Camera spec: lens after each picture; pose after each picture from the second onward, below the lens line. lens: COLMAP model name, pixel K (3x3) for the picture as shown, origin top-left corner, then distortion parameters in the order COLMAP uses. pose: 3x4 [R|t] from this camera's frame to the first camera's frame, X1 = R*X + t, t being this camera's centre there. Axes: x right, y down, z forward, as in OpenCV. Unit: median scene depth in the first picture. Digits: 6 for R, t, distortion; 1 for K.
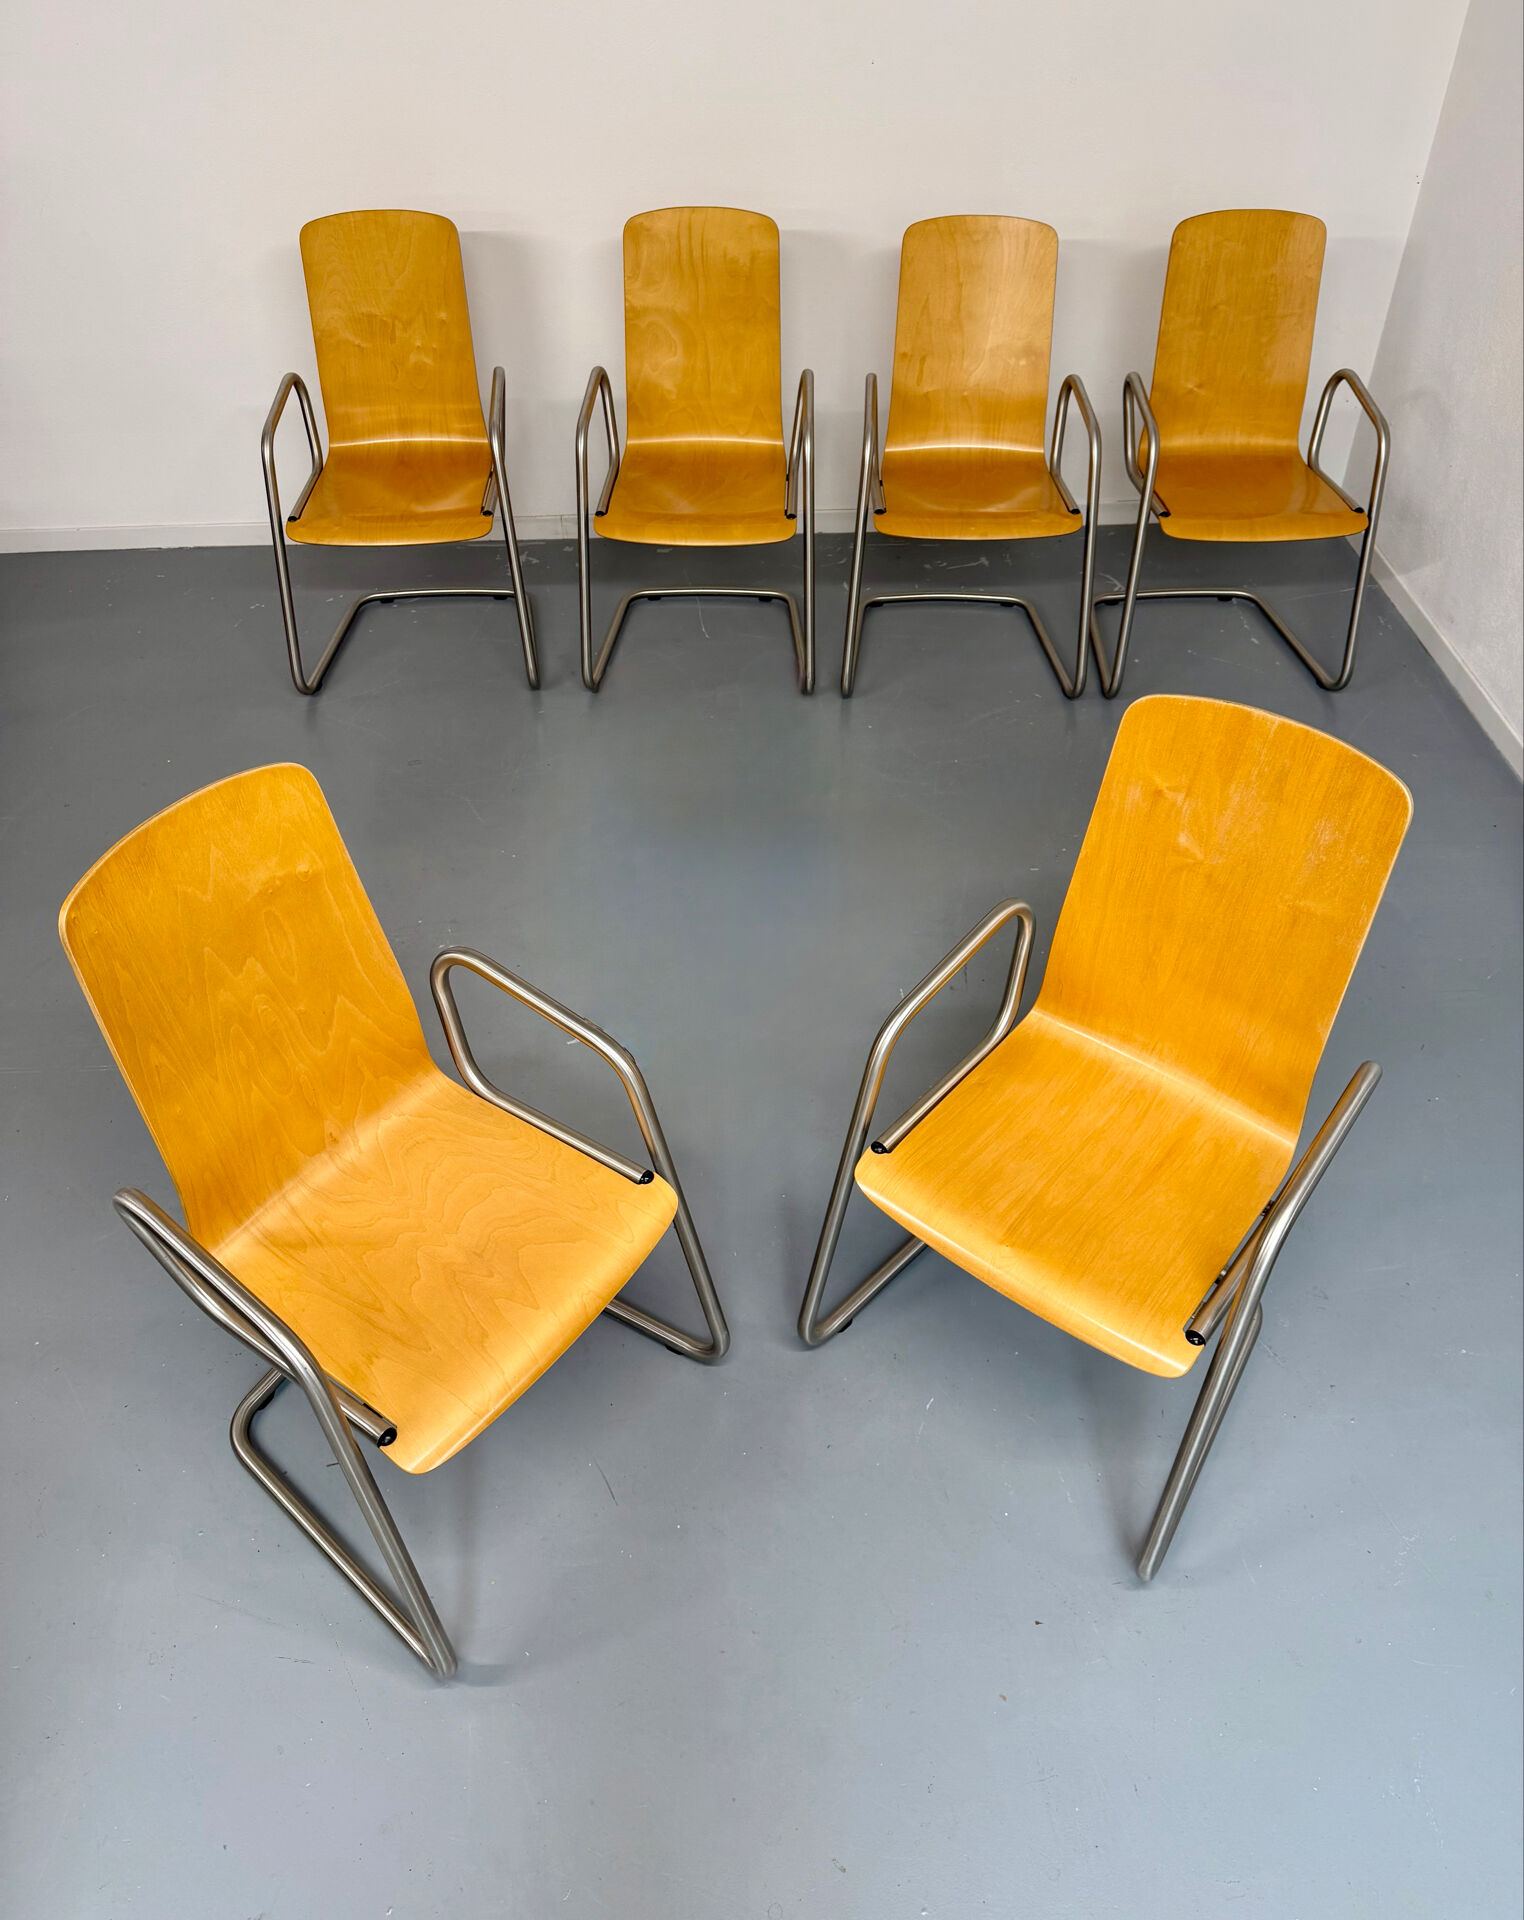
lens RADIAL K [[1204.4, 0, 762.0], [0, 1204.4, 960.0], [0, 0, 1]] dist [0.003395, -0.003509]
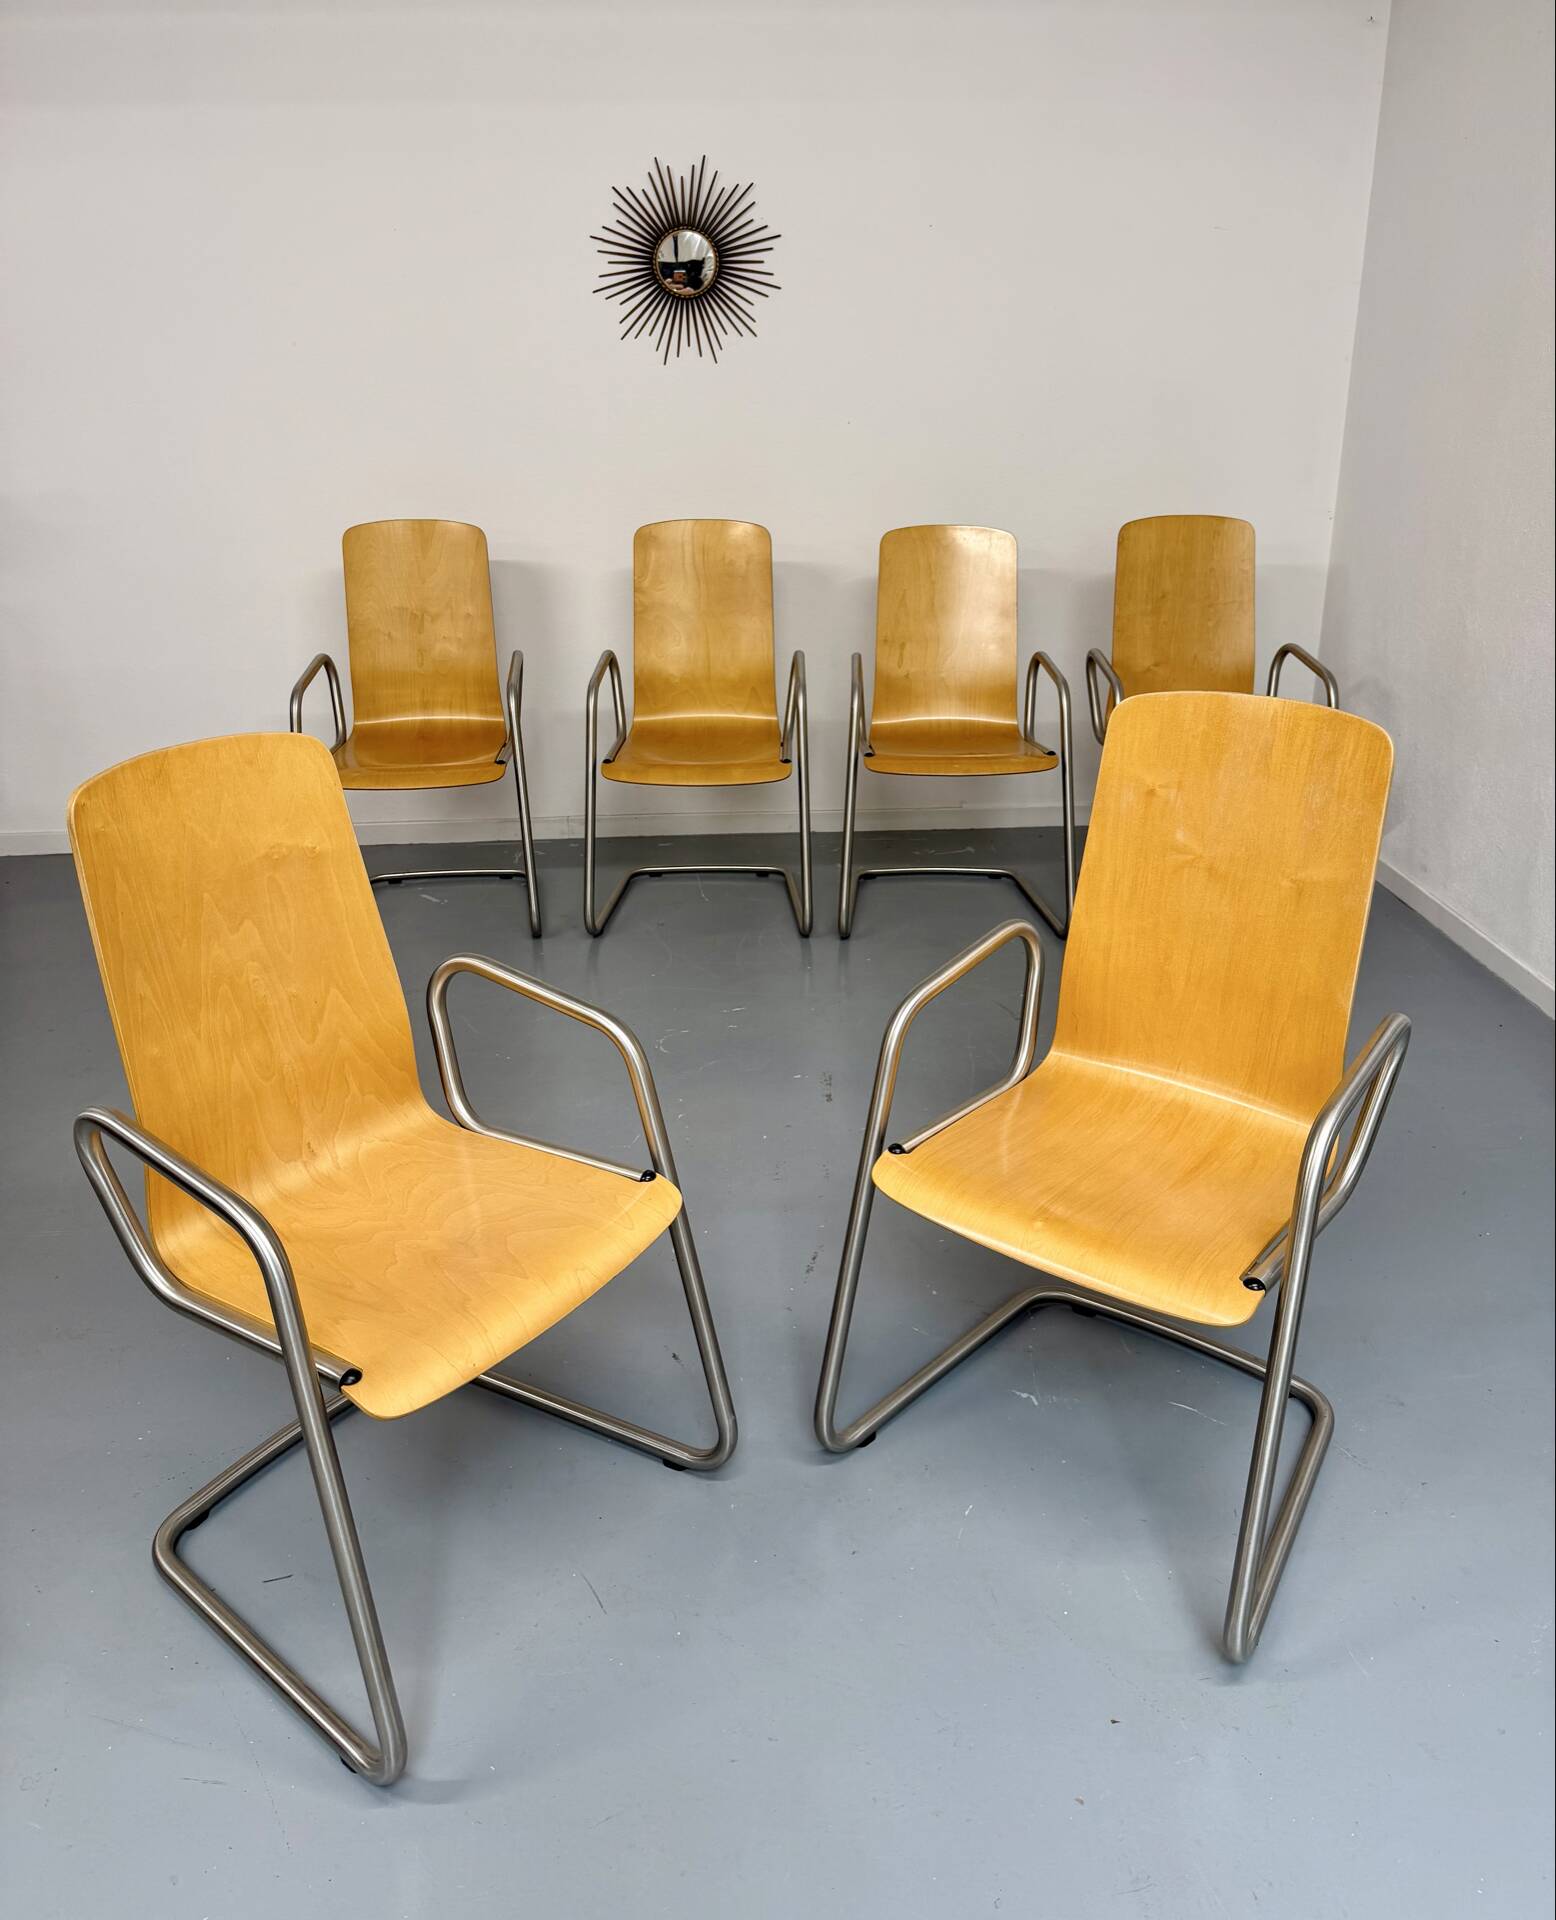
lens RADIAL K [[1235.5, 0, 778.0], [0, 1235.5, 960.0], [0, 0, 1]] dist [-0.000228, -0.006550]
pose [[0.999796, -0.012735, 0.015674, -0.007389], [0.016899, 0.952496, -0.304082, 0.283473], [-0.011057, 0.304285, 0.952517, 0.037744]]
